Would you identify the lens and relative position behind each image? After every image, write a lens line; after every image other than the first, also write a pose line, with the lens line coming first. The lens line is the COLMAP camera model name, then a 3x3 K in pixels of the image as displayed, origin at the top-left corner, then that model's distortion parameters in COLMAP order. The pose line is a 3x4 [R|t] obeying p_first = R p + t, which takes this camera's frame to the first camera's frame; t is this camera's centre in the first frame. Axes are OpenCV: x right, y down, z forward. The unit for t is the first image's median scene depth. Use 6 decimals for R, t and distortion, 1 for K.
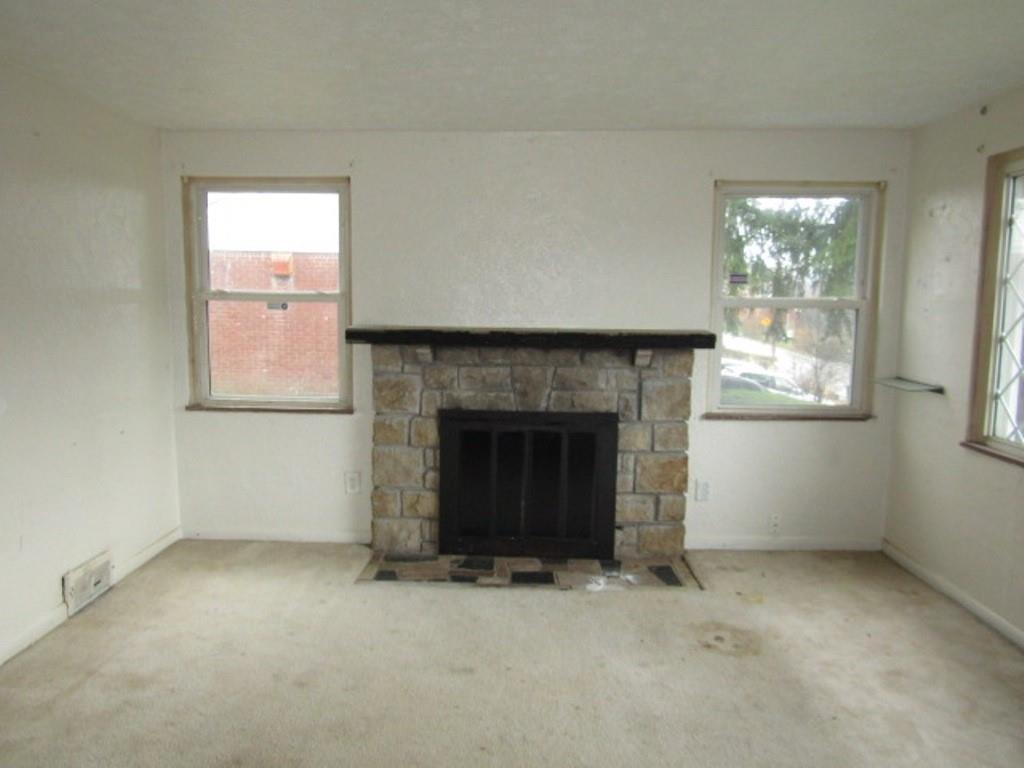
lens RADIAL K [[736.7, 0, 514.9], [0, 736.7, 385.8], [0, 0, 1]] dist [-0.010126, 0.008253]
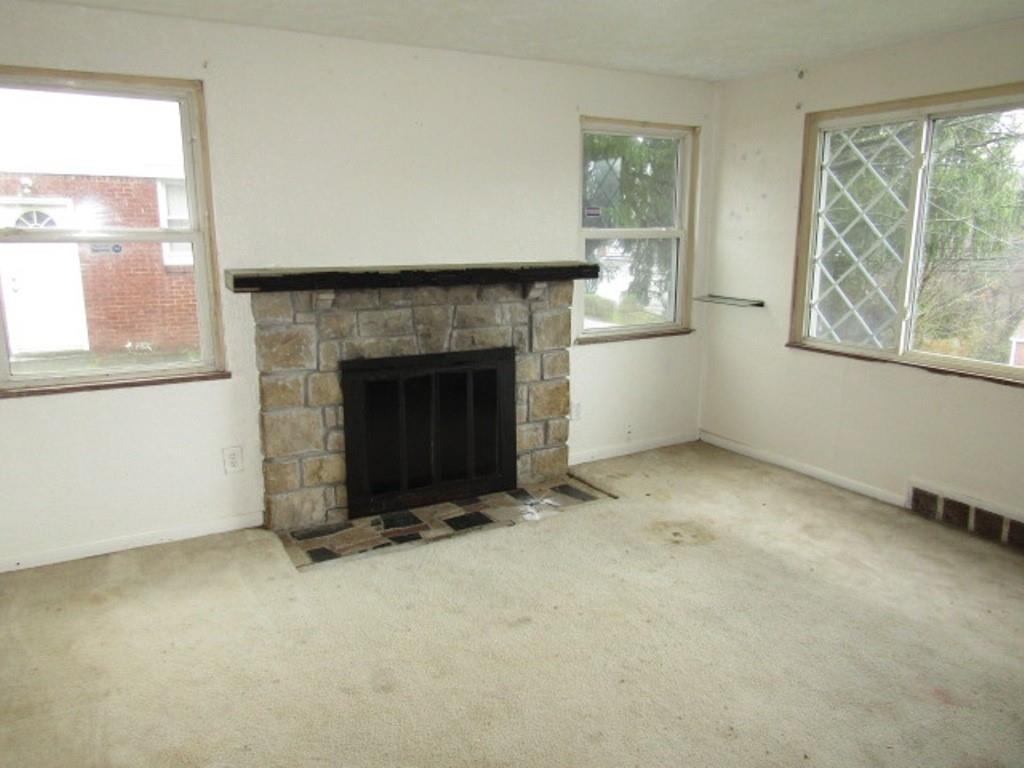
lens RADIAL K [[729.7, 0, 519.1], [0, 729.7, 389.6], [0, 0, 1]] dist [-0.026711, 0.026270]
pose [[0.851038, -0.123923, 0.510271, -0.372284], [0.070558, 0.989928, 0.122732, -0.026904], [-0.520341, -0.068446, 0.851211, 0.138693]]
